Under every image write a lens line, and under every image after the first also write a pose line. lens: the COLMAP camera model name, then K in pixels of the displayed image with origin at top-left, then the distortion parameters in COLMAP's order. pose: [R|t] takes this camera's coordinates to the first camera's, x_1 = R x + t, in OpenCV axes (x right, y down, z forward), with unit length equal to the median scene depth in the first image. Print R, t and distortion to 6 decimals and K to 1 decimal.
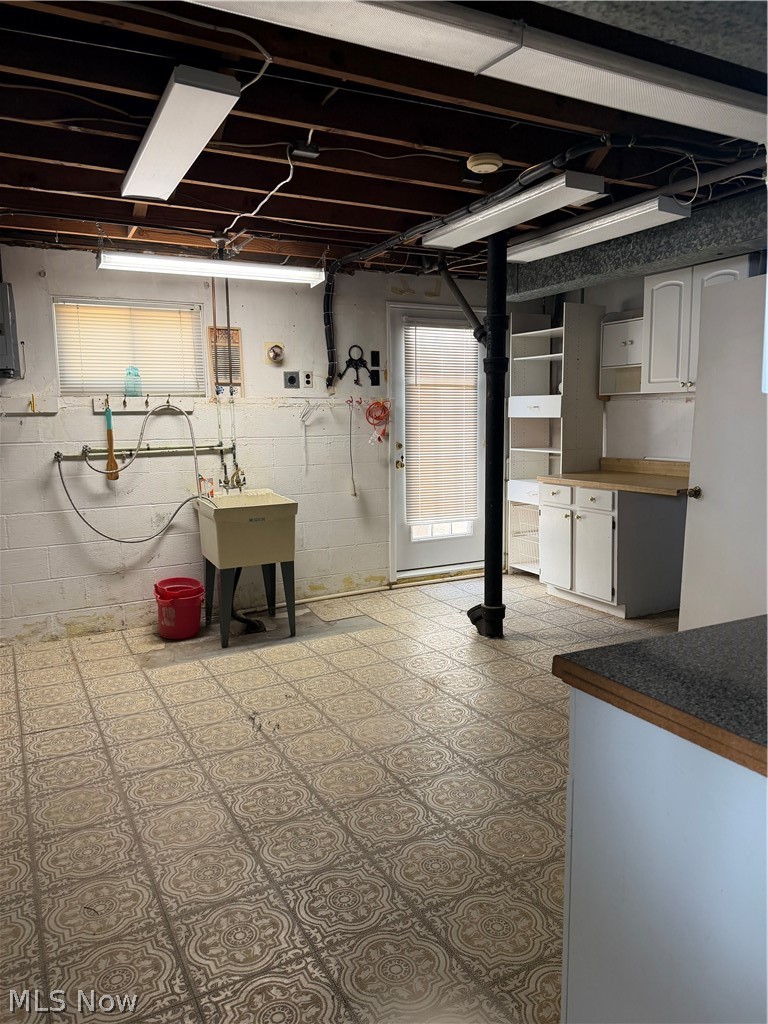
lens RADIAL K [[711.3, 0, 376.5], [0, 711.3, 509.6], [0, 0, 1]] dist [0.000346, -0.003591]
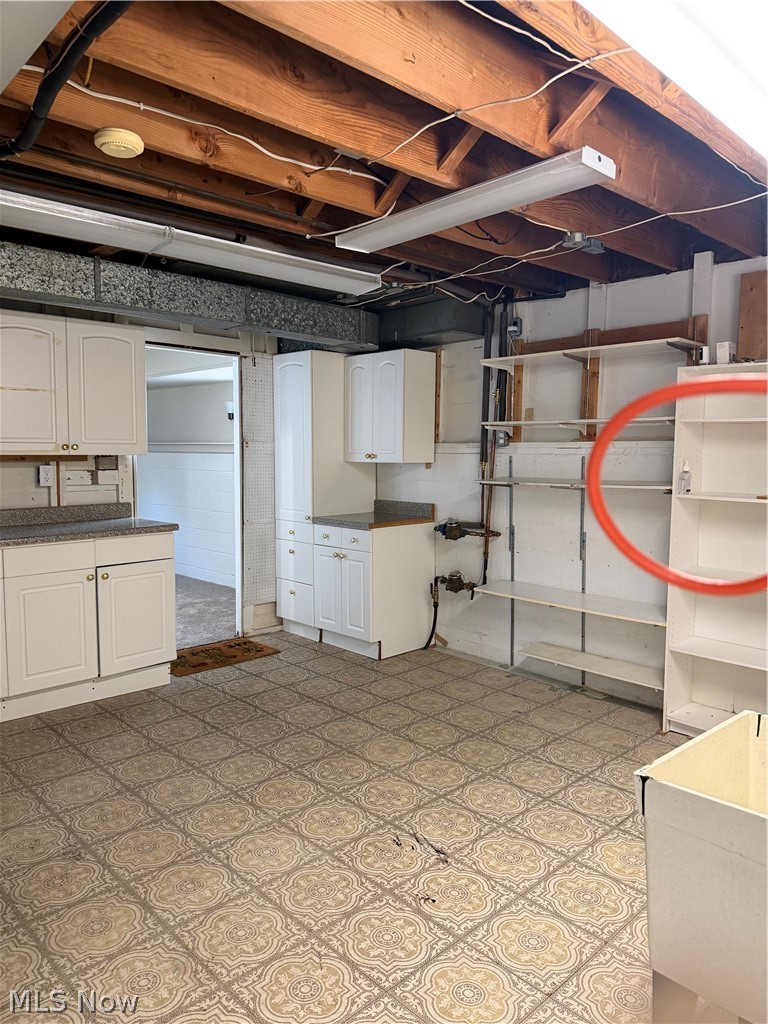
lens RADIAL K [[711.3, 0, 376.5], [0, 711.3, 509.6], [0, 0, 1]] dist [0.000346, -0.003591]
pose [[-0.960400, 0.026520, -0.277359, 0.109306], [-0.034826, 0.976228, 0.213931, -0.263723], [0.276439, 0.215119, -0.936646, 1.805691]]
